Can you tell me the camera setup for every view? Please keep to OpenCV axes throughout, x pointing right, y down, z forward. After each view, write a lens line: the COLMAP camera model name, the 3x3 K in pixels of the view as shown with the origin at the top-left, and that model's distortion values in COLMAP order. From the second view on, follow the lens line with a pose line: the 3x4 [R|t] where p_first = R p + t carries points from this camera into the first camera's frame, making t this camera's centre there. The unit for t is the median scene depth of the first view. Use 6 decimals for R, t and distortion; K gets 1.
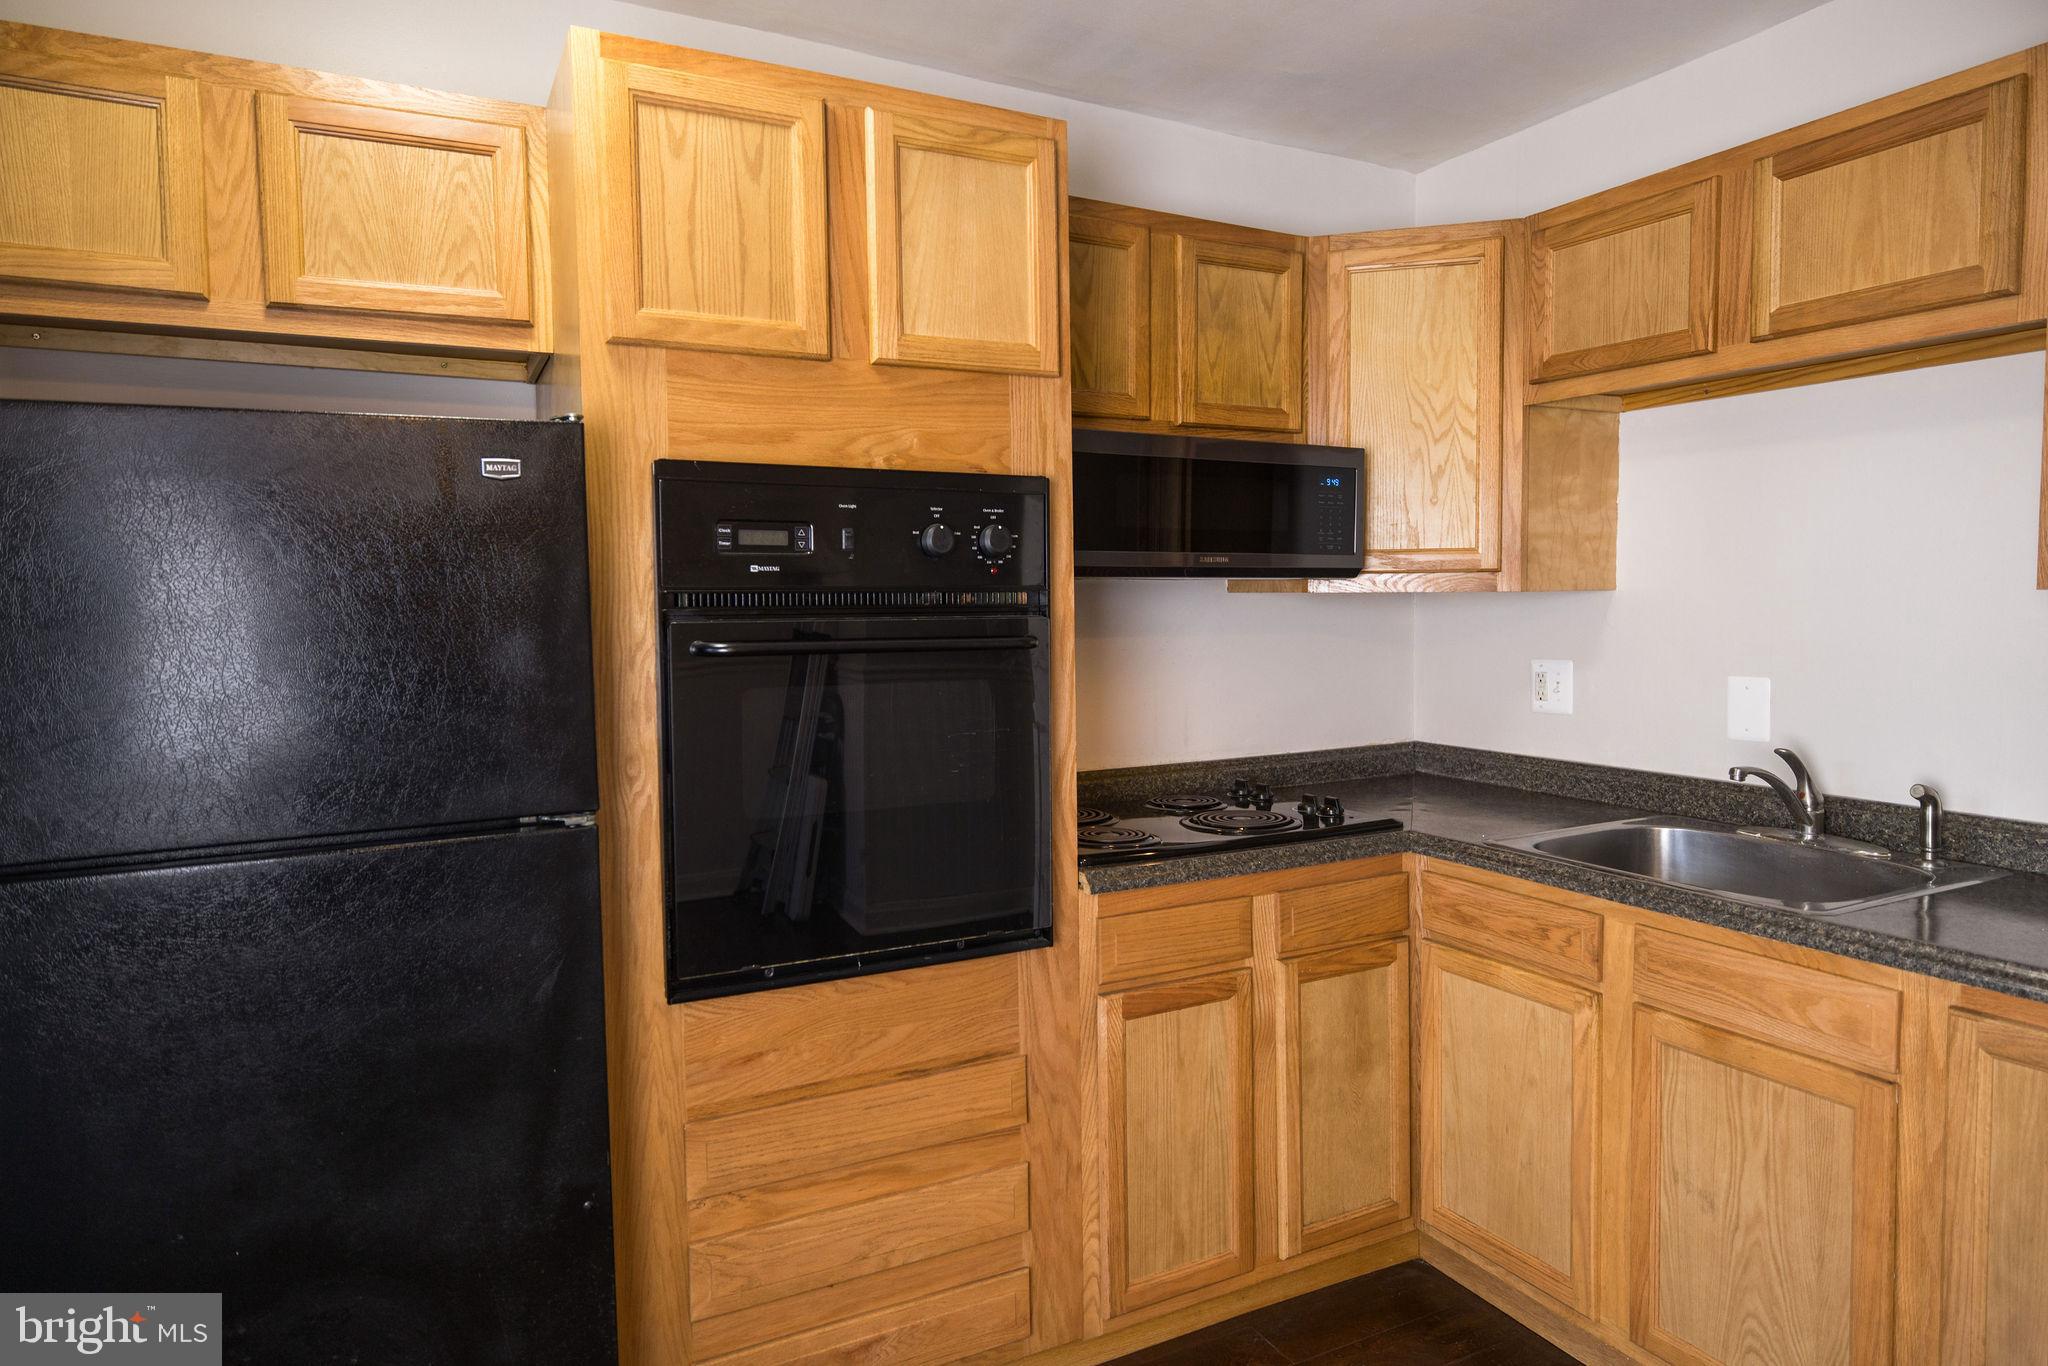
lens RADIAL K [[1247.5, 0, 1025.6], [0, 1247.5, 667.9], [0, 0, 1]] dist [-0.005276, 0.000936]
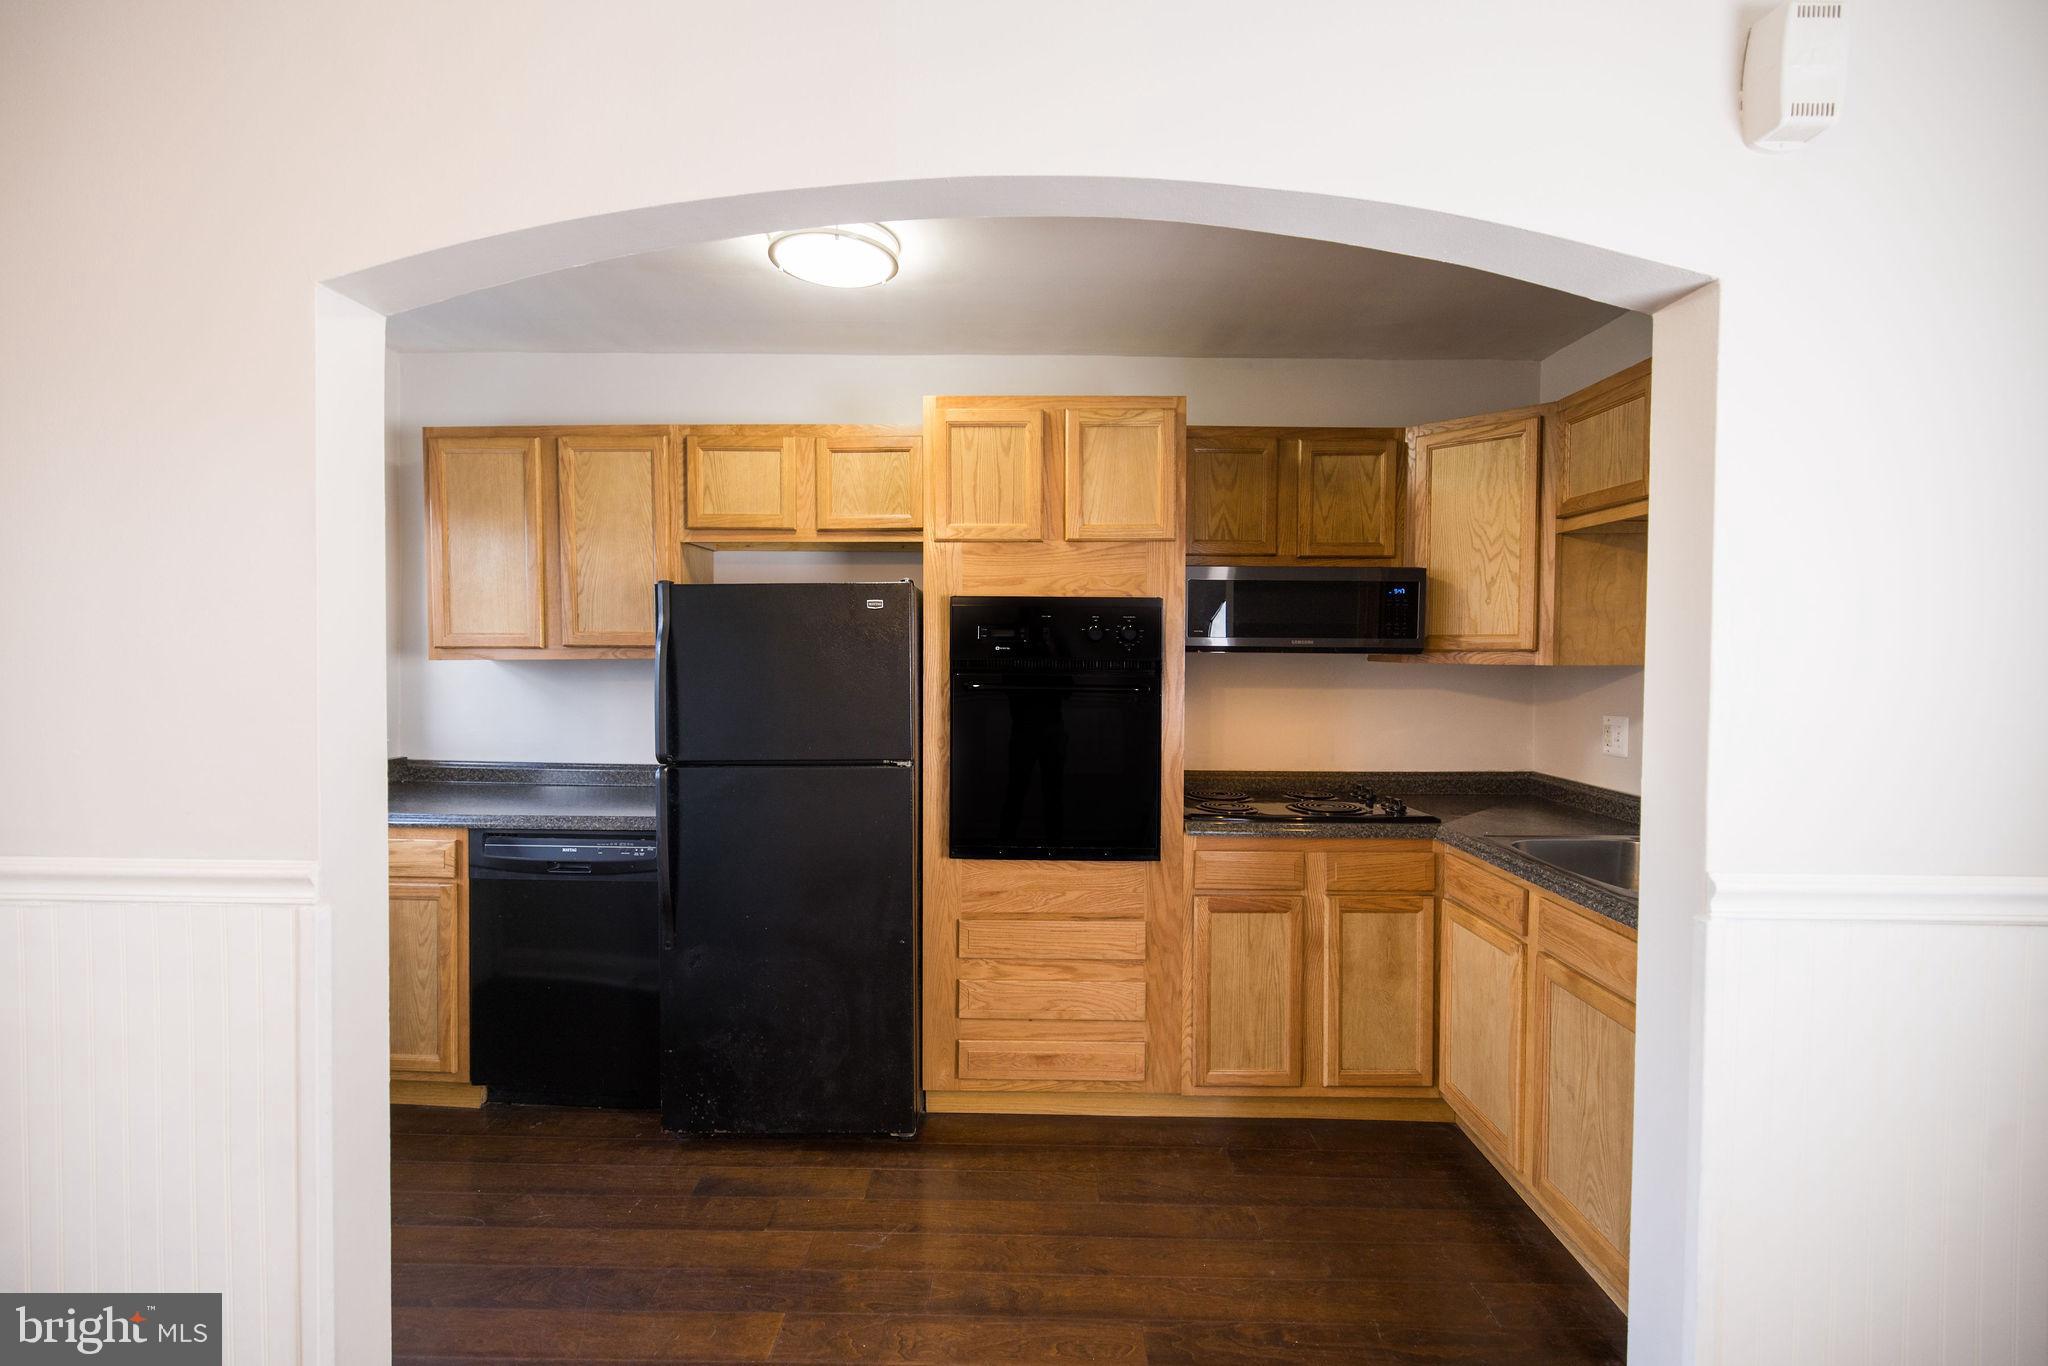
lens RADIAL K [[912.4, 0, 1020.2], [0, 912.4, 686.4], [0, 0, 1]] dist [0.002041, -0.000226]
pose [[0.870649, 0.032650, -0.490820, 0.463803], [-0.040370, 0.999172, -0.005146, -0.010011], [0.490245, 0.024295, 0.871246, -0.228635]]
